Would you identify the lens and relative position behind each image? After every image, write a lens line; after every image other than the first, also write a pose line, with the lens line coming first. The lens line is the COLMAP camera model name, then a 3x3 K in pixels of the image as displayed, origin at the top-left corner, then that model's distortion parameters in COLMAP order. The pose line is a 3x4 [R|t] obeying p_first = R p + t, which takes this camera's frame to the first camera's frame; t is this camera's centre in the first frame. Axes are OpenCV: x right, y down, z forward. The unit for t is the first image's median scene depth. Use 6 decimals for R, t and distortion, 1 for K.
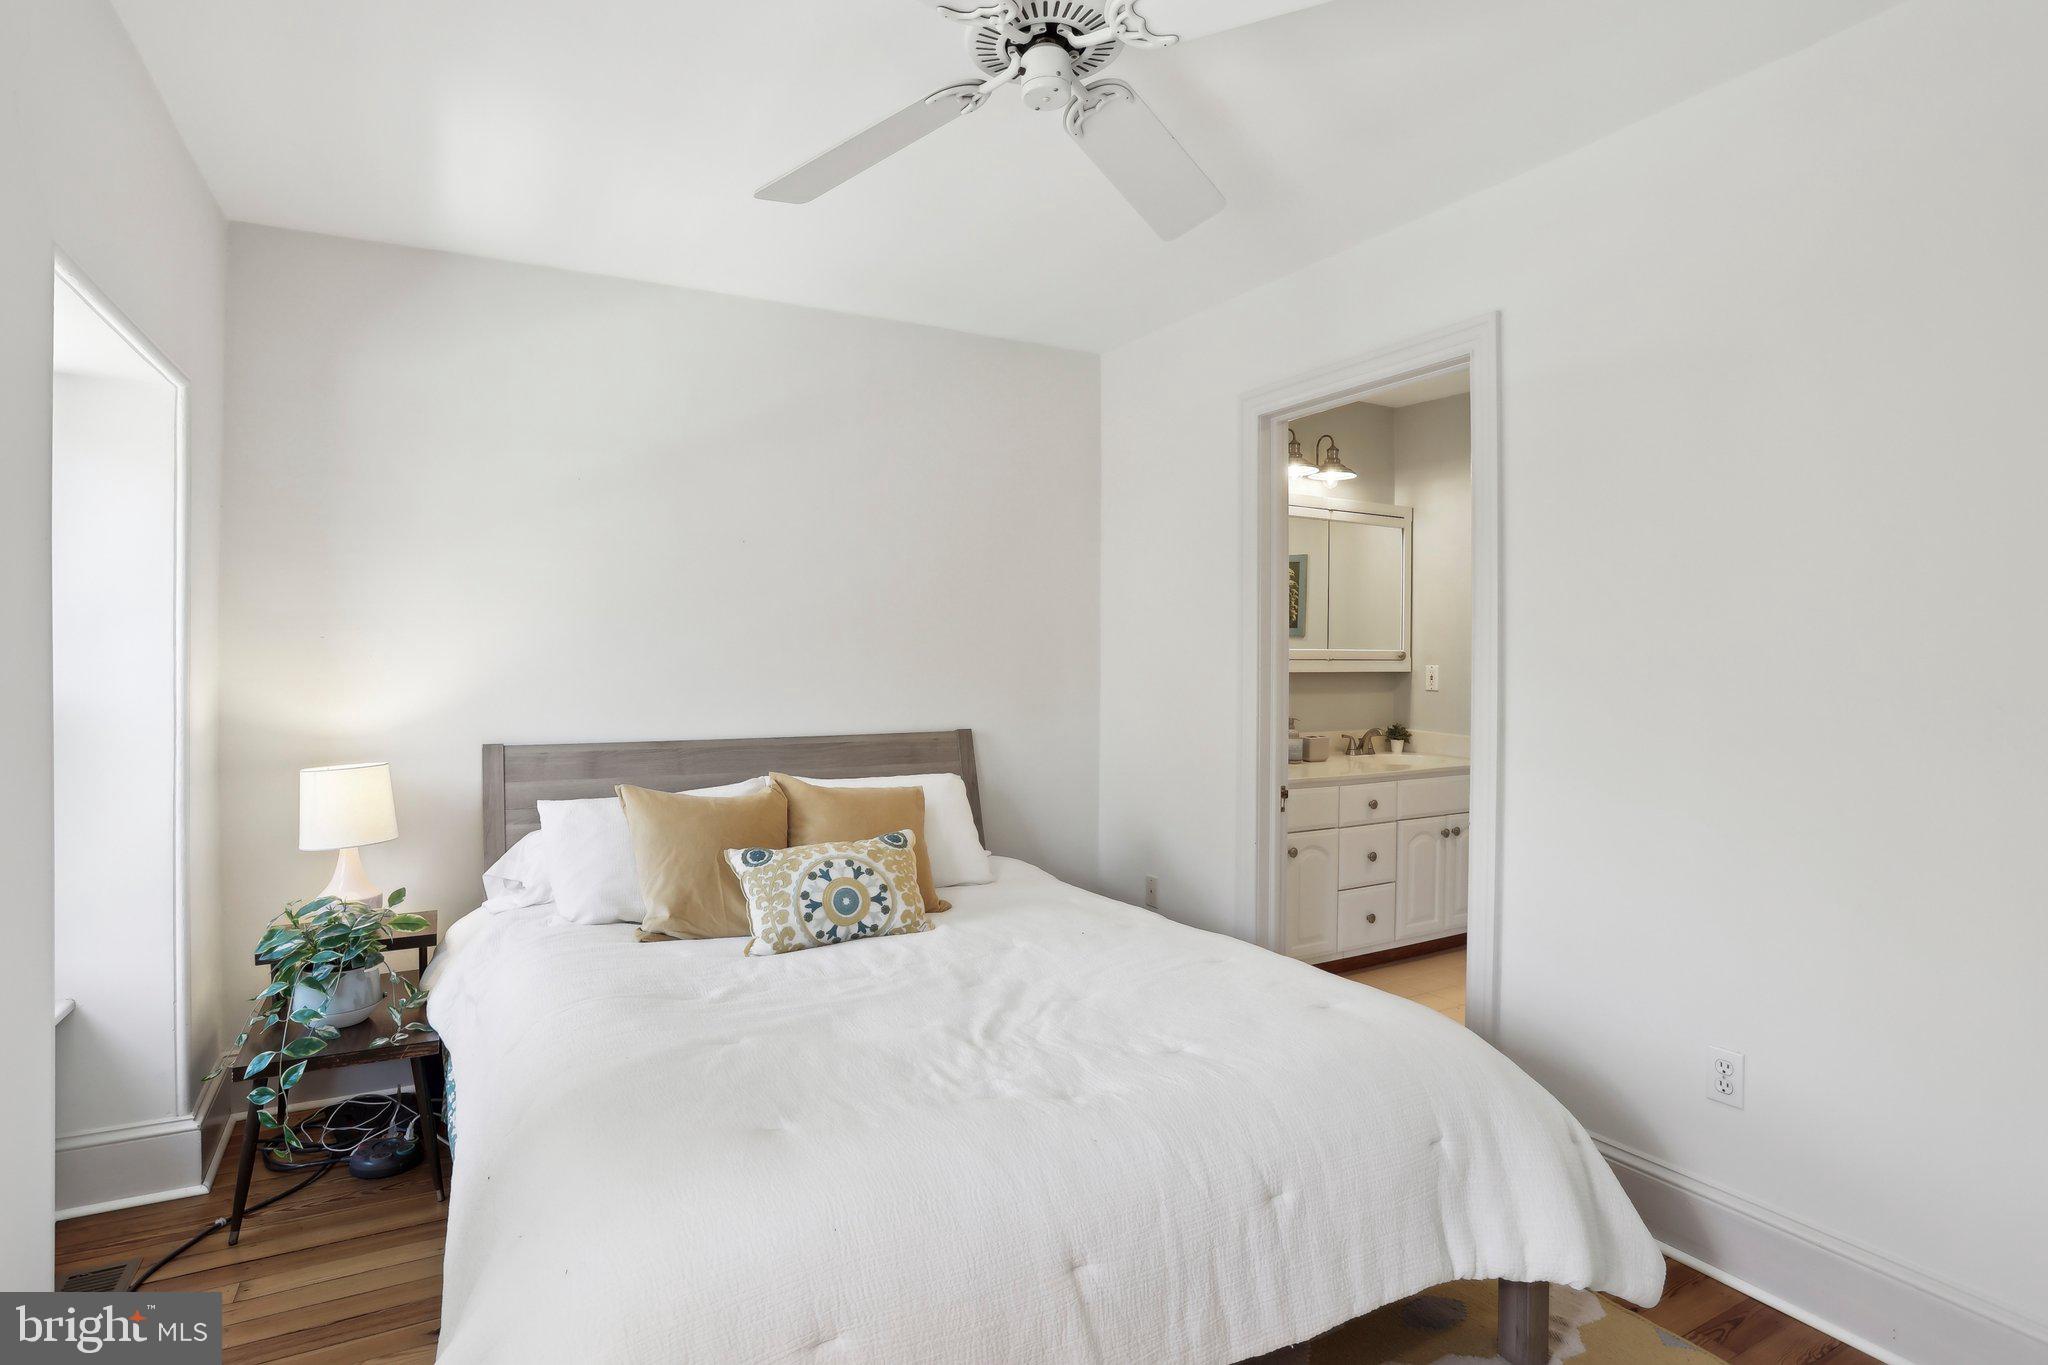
lens RADIAL K [[1024.4, 0, 1011.7], [0, 1024.4, 669.5], [0, 0, 1]] dist [-0.068011, 0.027698]
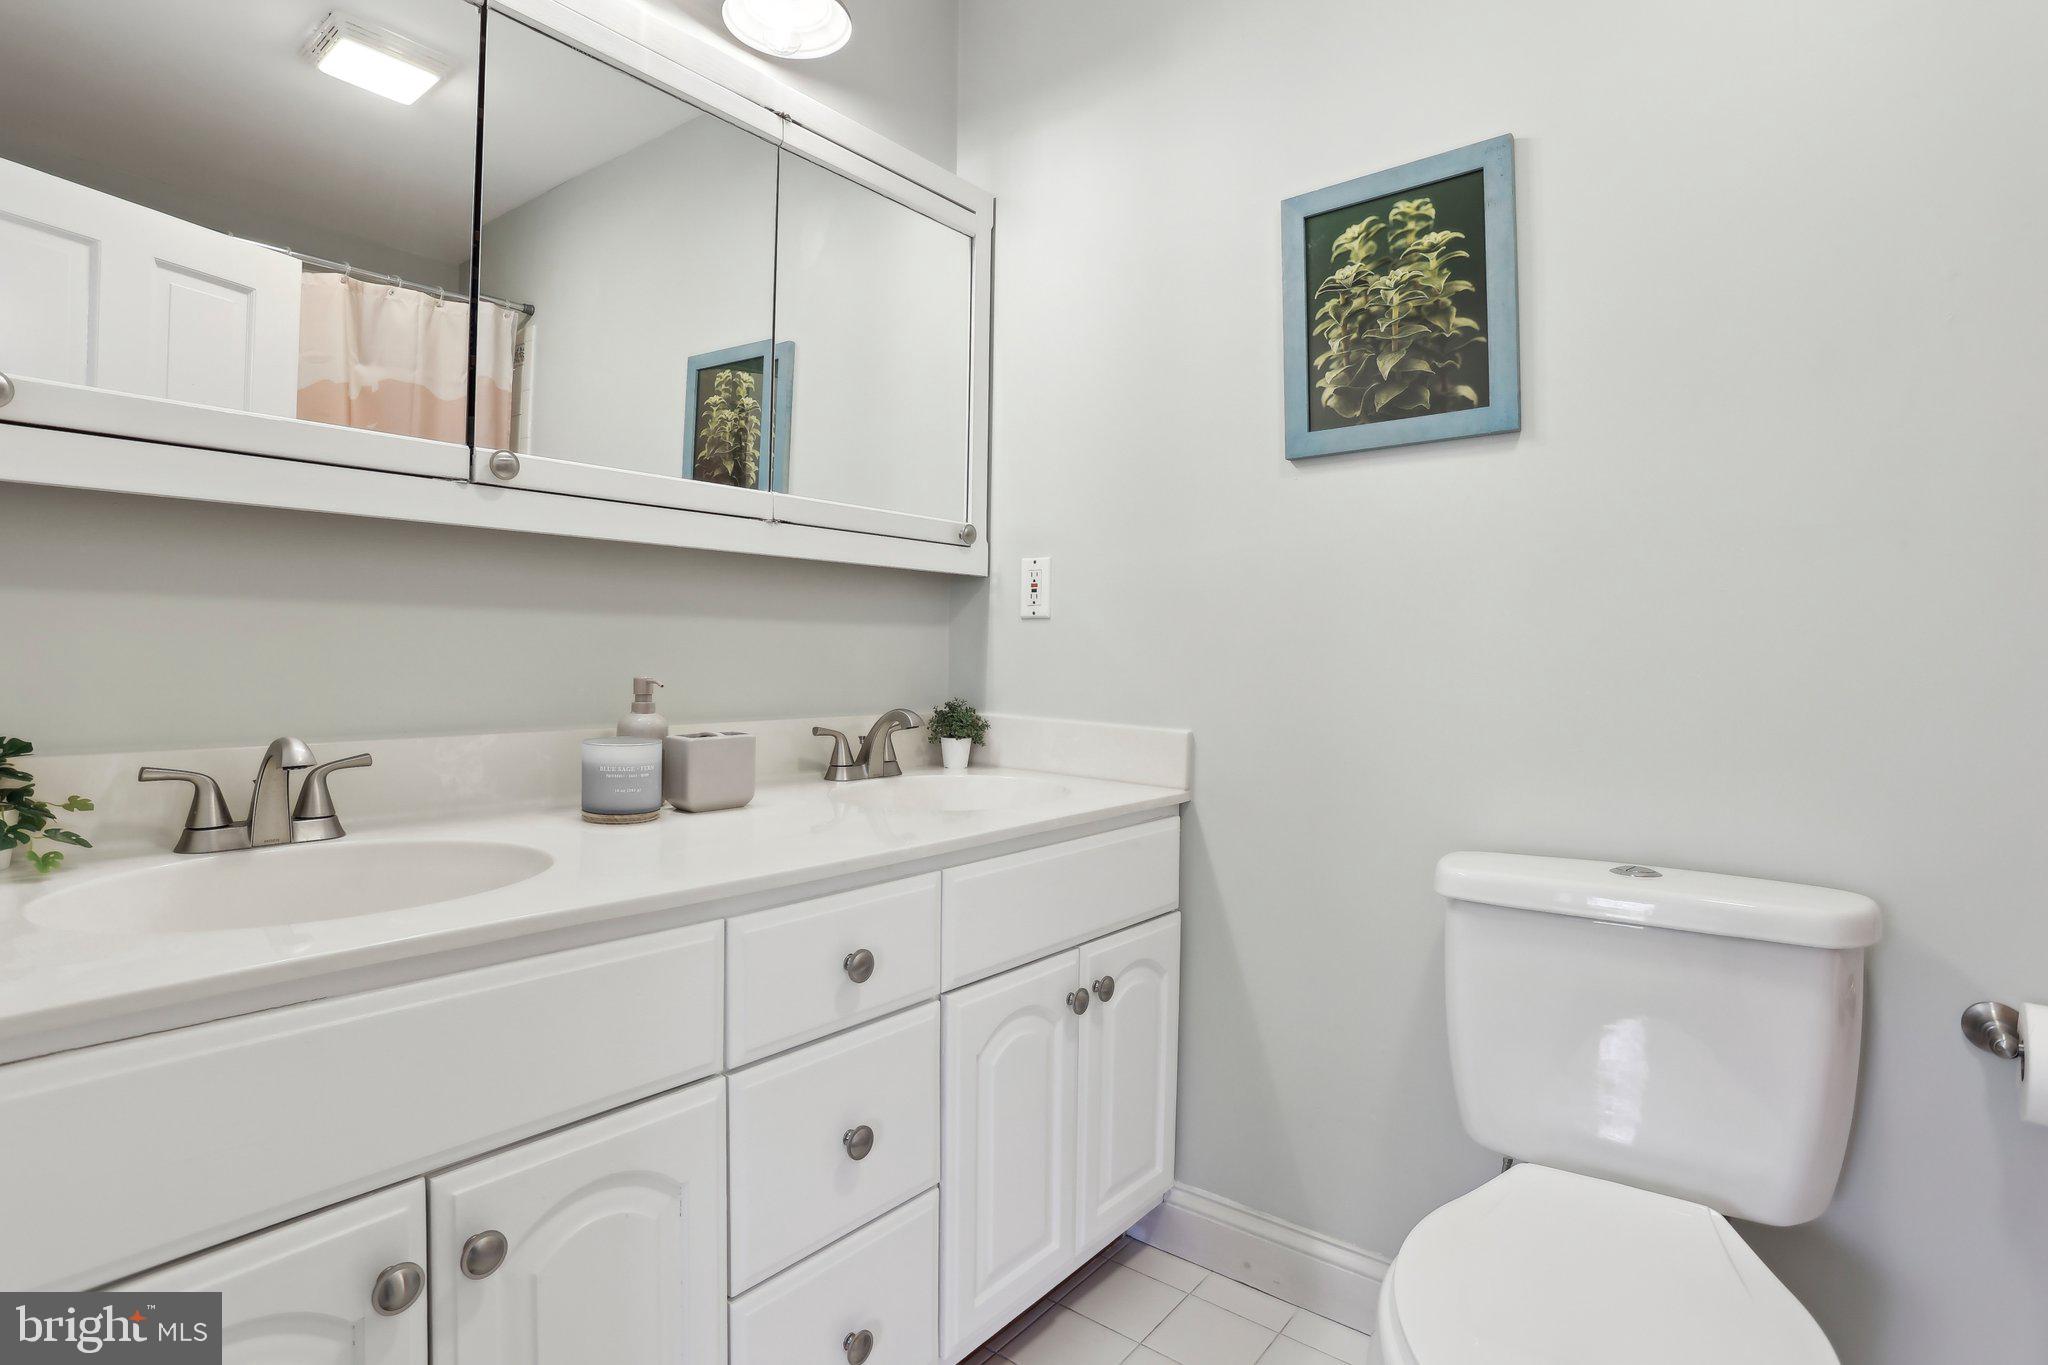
lens RADIAL K [[1024.4, 0, 1020.8], [0, 1024.4, 670.3], [0, 0, 1]] dist [-0.068011, 0.027698]
pose [[0.921574, 0.001140, 0.388202, 0.245632], [-0.001699, 0.999998, 0.001096, 0.041670], [-0.388200, -0.001669, 0.921574, 0.613405]]
